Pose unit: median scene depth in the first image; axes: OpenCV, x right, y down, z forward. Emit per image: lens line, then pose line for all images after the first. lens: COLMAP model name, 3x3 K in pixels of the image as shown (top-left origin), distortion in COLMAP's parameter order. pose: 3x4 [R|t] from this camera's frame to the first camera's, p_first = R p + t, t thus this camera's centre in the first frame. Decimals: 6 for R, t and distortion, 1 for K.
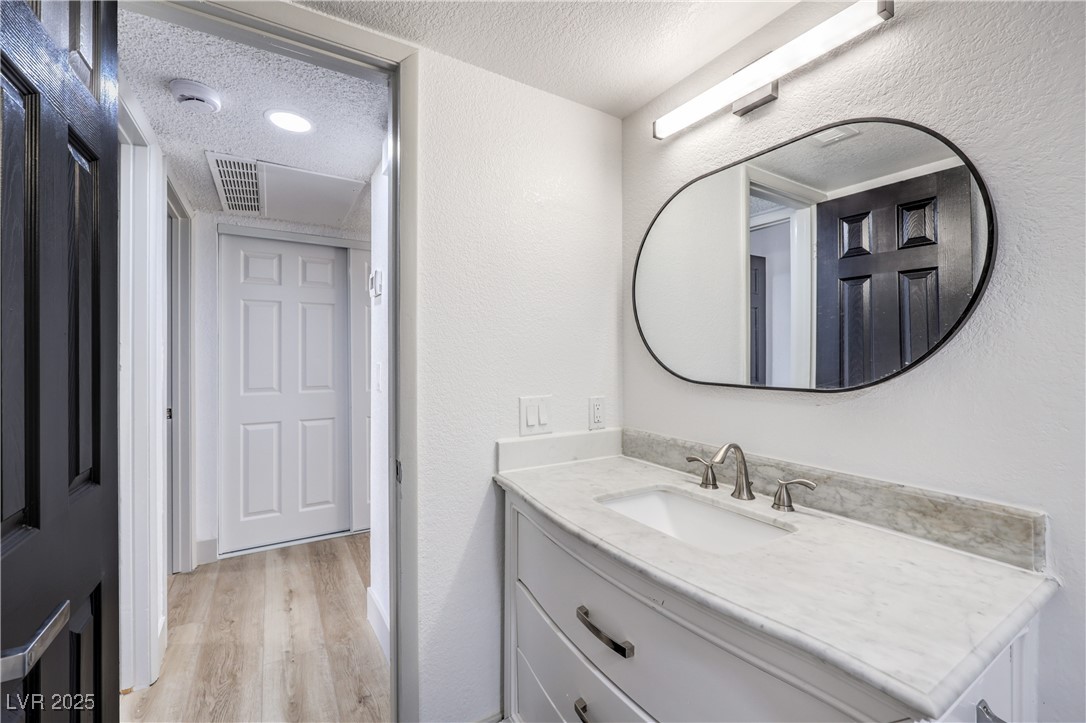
lens RADIAL K [[450.6, 0, 539.4], [0, 450.6, 351.7], [0, 0, 1]] dist [-0.001377, -0.000335]
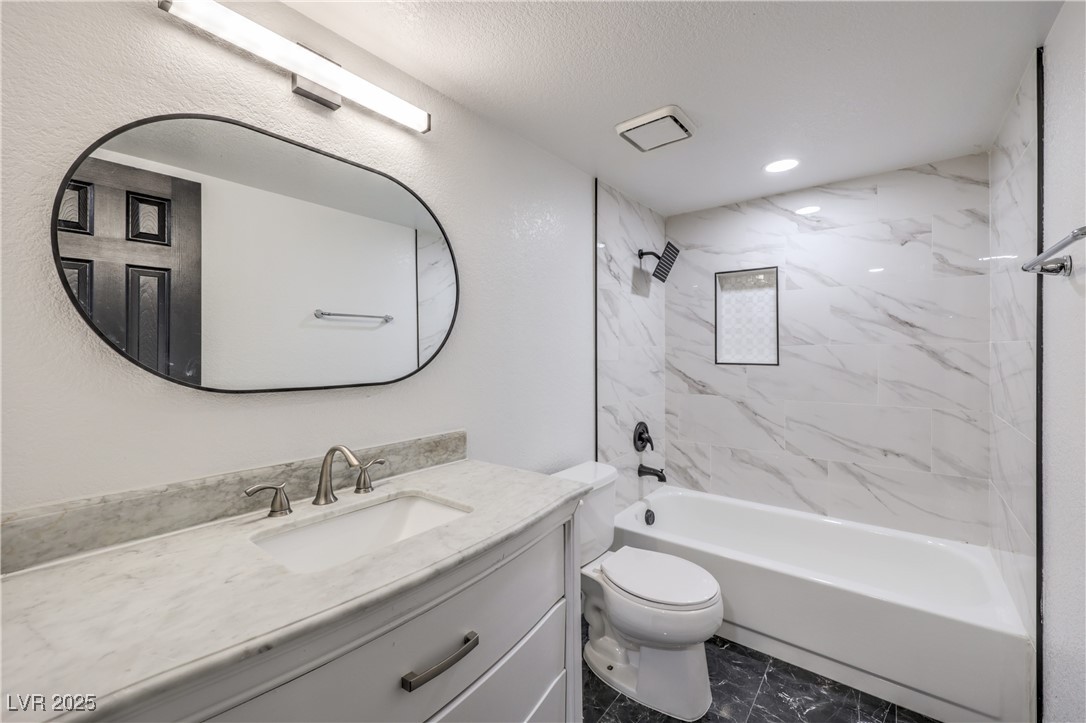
lens RADIAL K [[450.6, 0, 542.9], [0, 450.6, 353.2], [0, 0, 1]] dist [-0.001377, -0.000335]
pose [[-0.357782, -0.000095, 0.933805, -0.712247], [-0.003265, 0.999994, -0.001150, 0.003573], [-0.933800, -0.003461, -0.357780, 1.047008]]
